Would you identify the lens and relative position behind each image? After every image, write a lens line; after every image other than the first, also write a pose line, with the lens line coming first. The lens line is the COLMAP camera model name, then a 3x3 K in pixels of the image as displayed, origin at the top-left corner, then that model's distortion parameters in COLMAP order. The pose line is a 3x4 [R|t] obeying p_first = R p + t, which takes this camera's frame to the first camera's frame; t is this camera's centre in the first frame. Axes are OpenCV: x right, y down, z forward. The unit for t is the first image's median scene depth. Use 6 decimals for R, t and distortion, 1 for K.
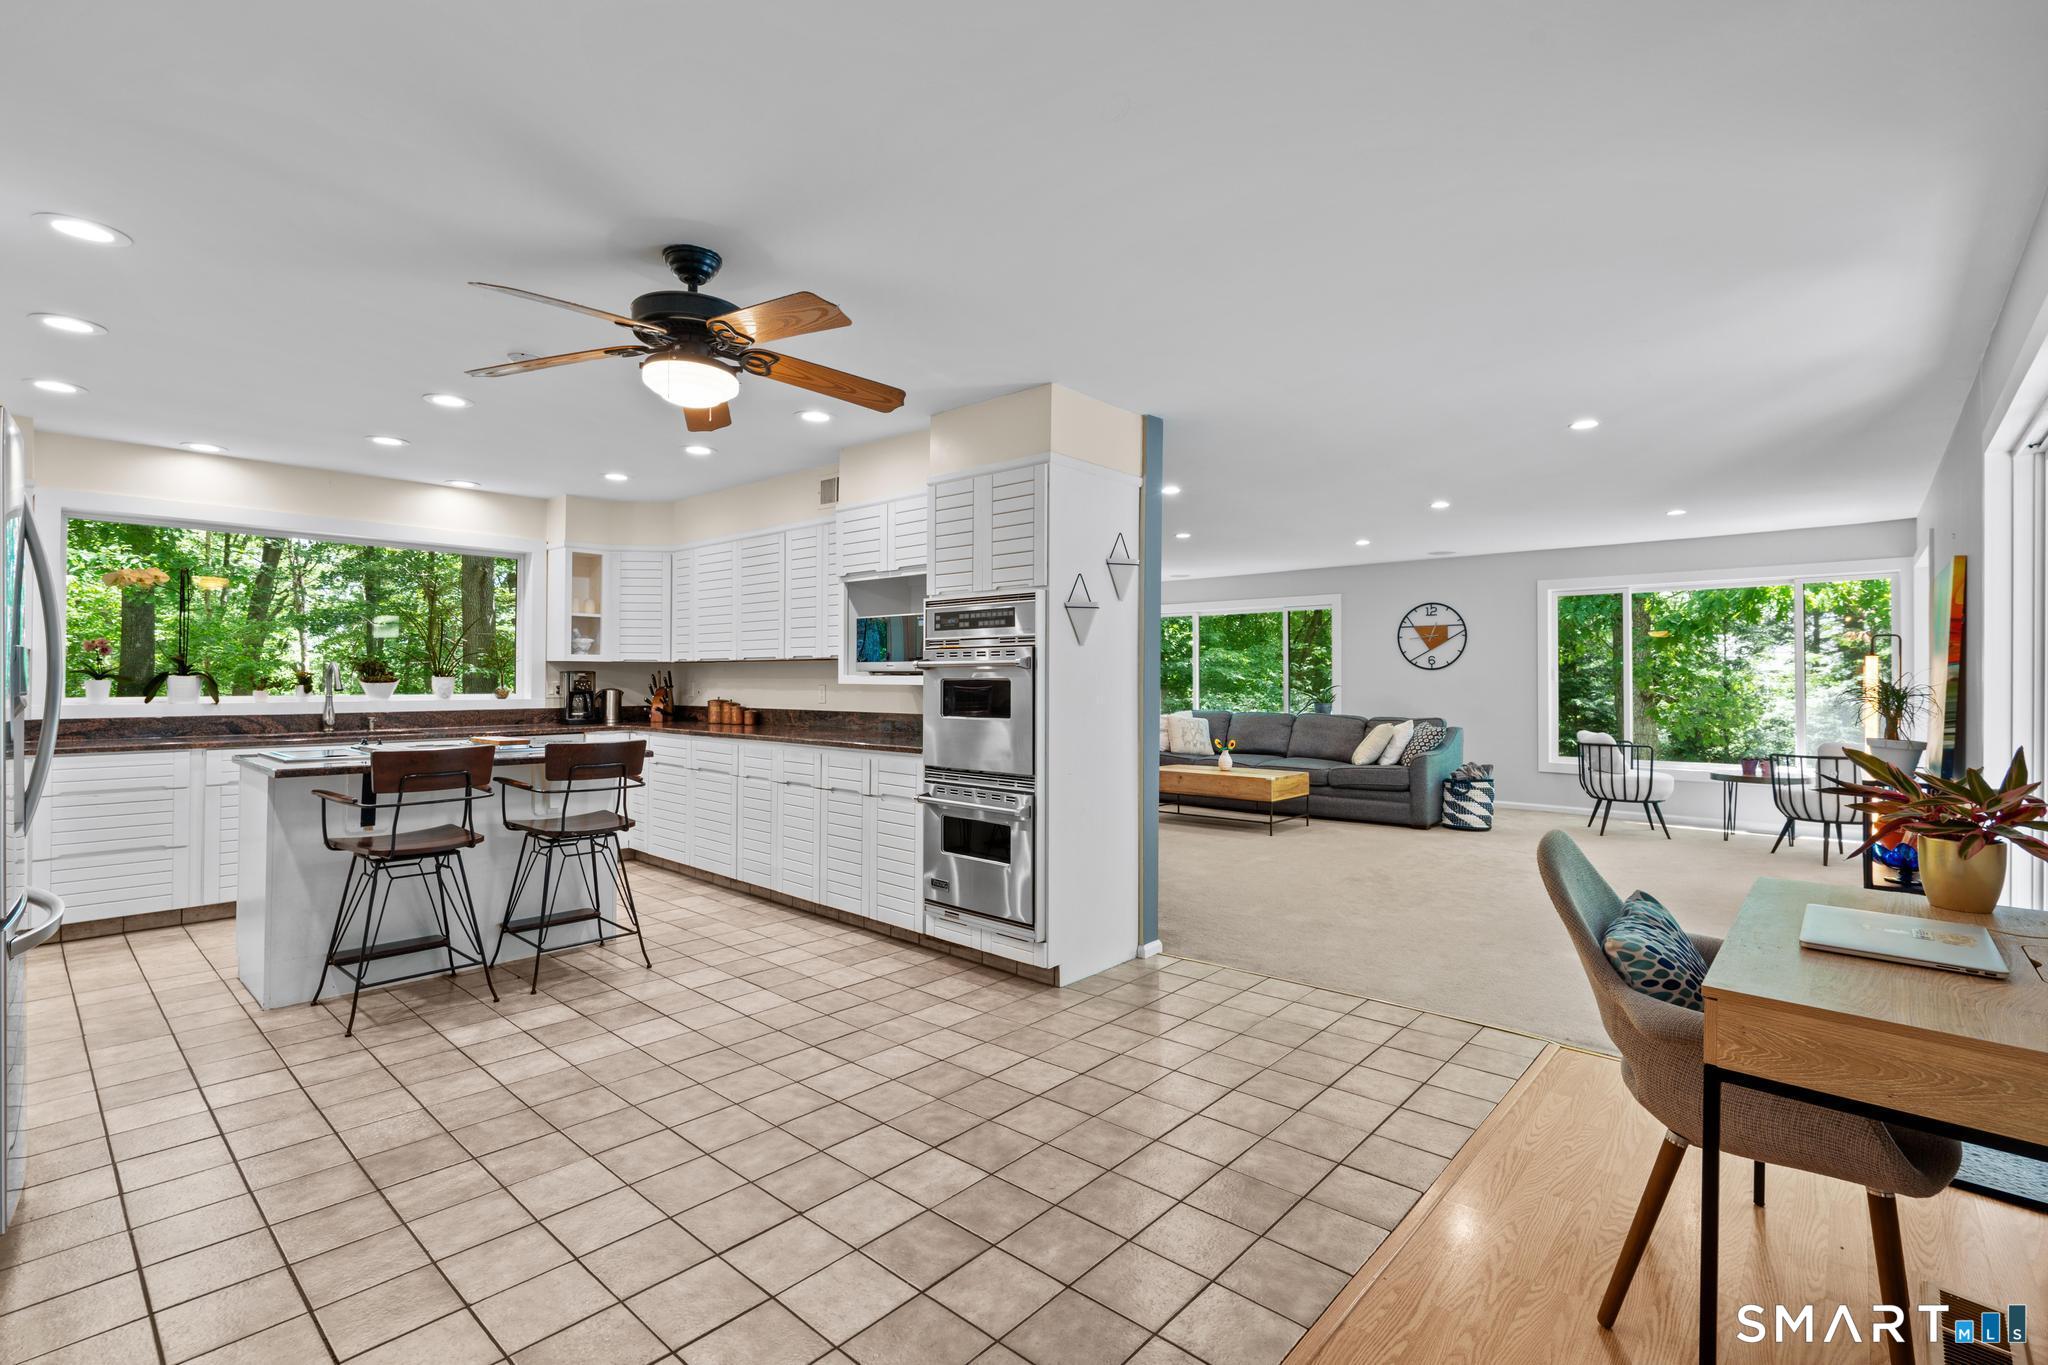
lens RADIAL K [[924.1, 0, 1027.1], [0, 924.1, 678.4], [0, 0, 1]] dist [-0.001350, 0.001854]
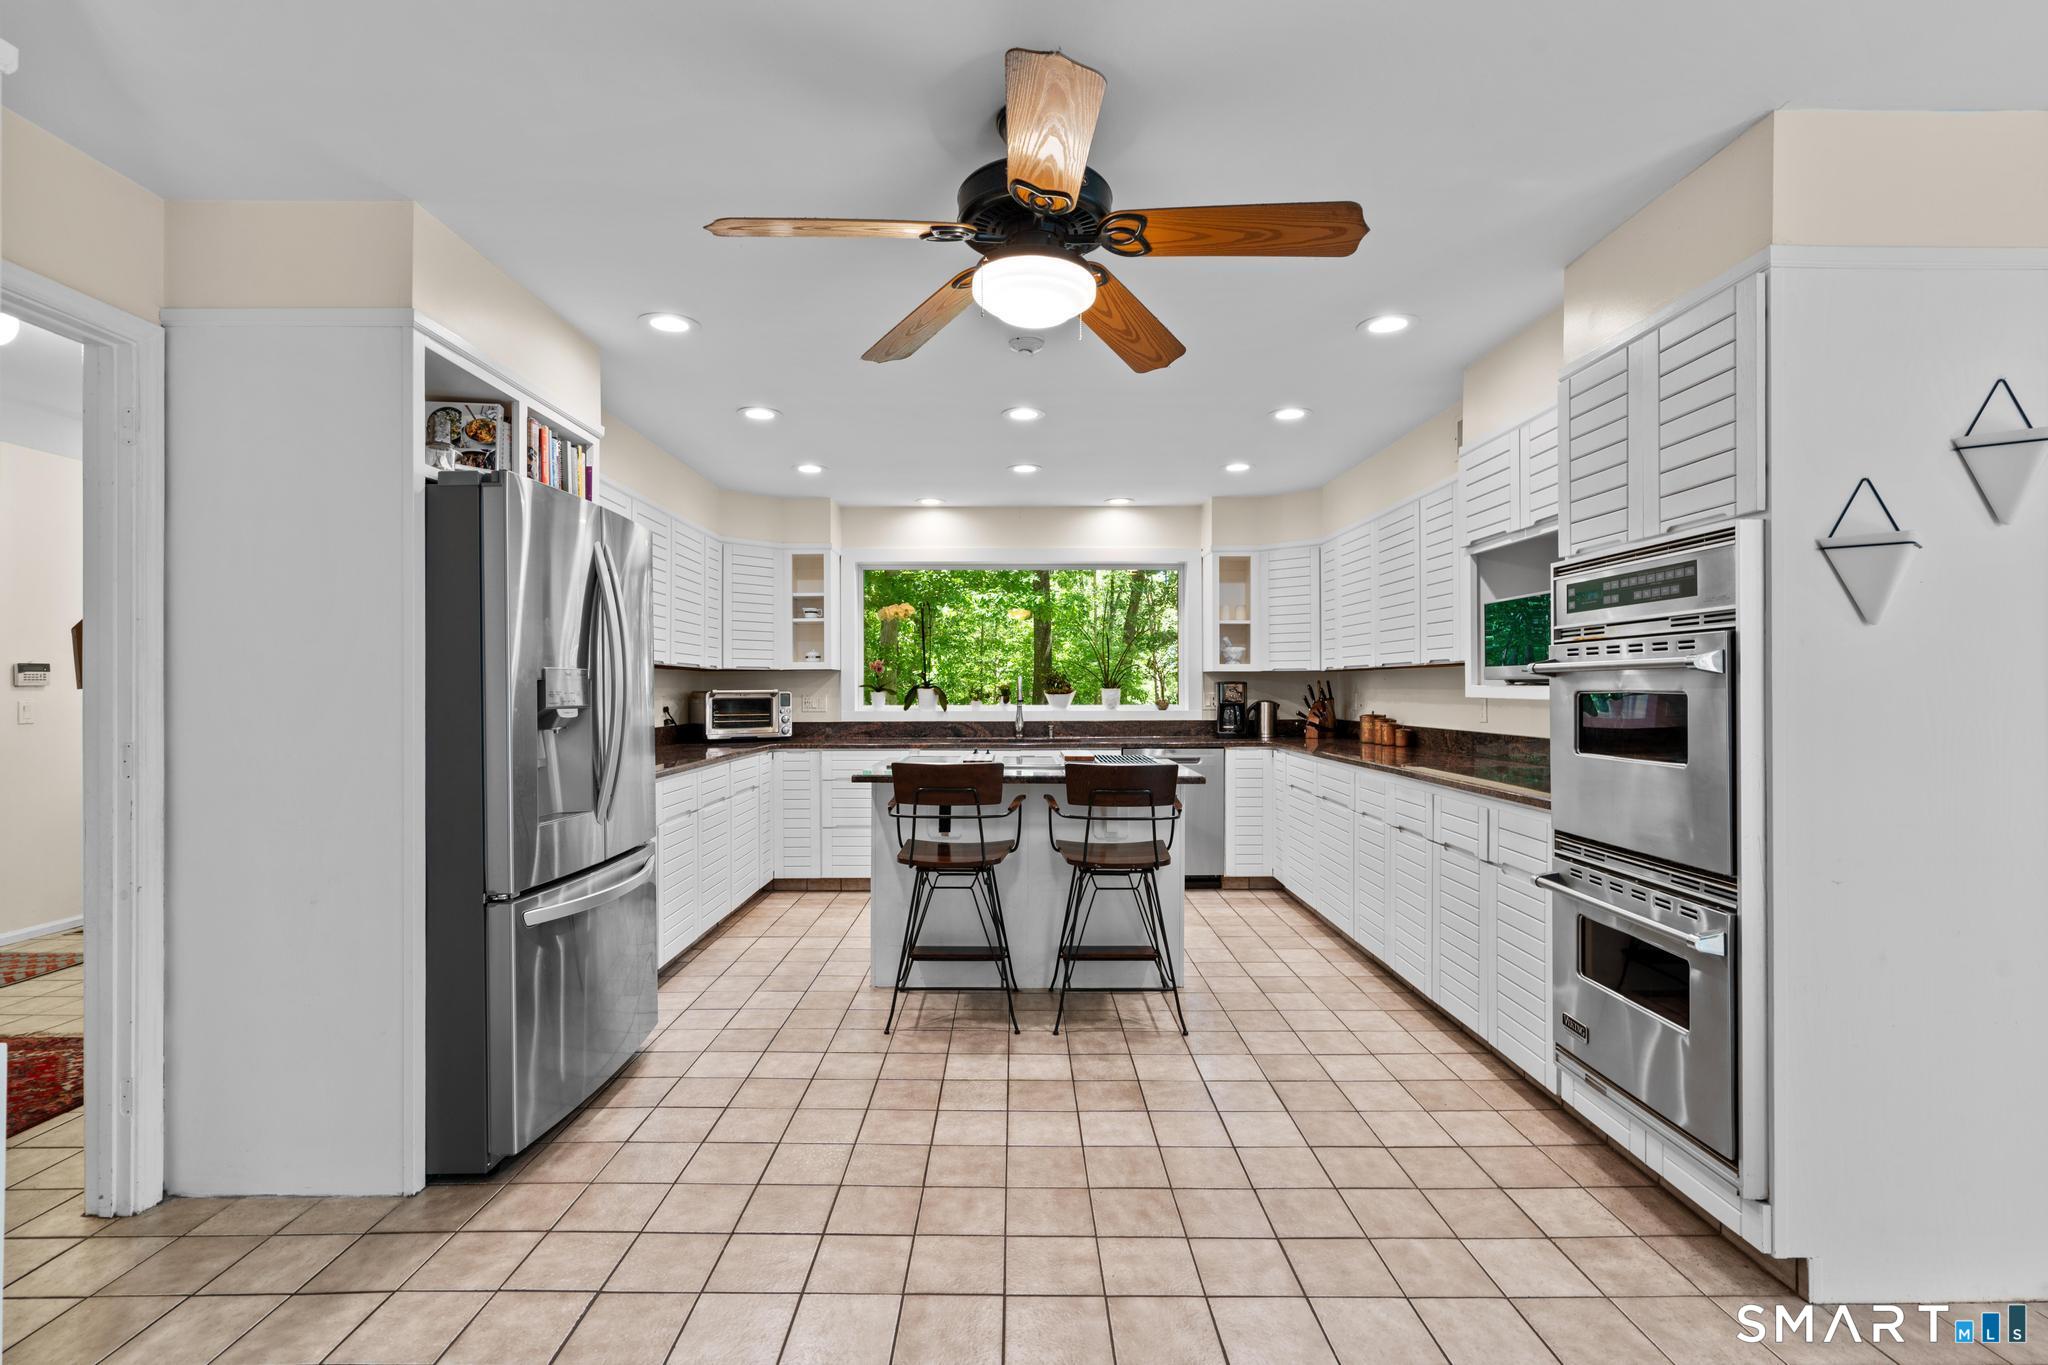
lens RADIAL K [[924.1, 0, 1020.6], [0, 924.1, 687.0], [0, 0, 1]] dist [-0.001350, 0.001854]
pose [[0.675921, -0.003880, -0.736964, 0.124007], [0.003697, 0.999991, -0.001874, -0.002664], [0.736965, -0.001457, 0.675929, 0.360418]]
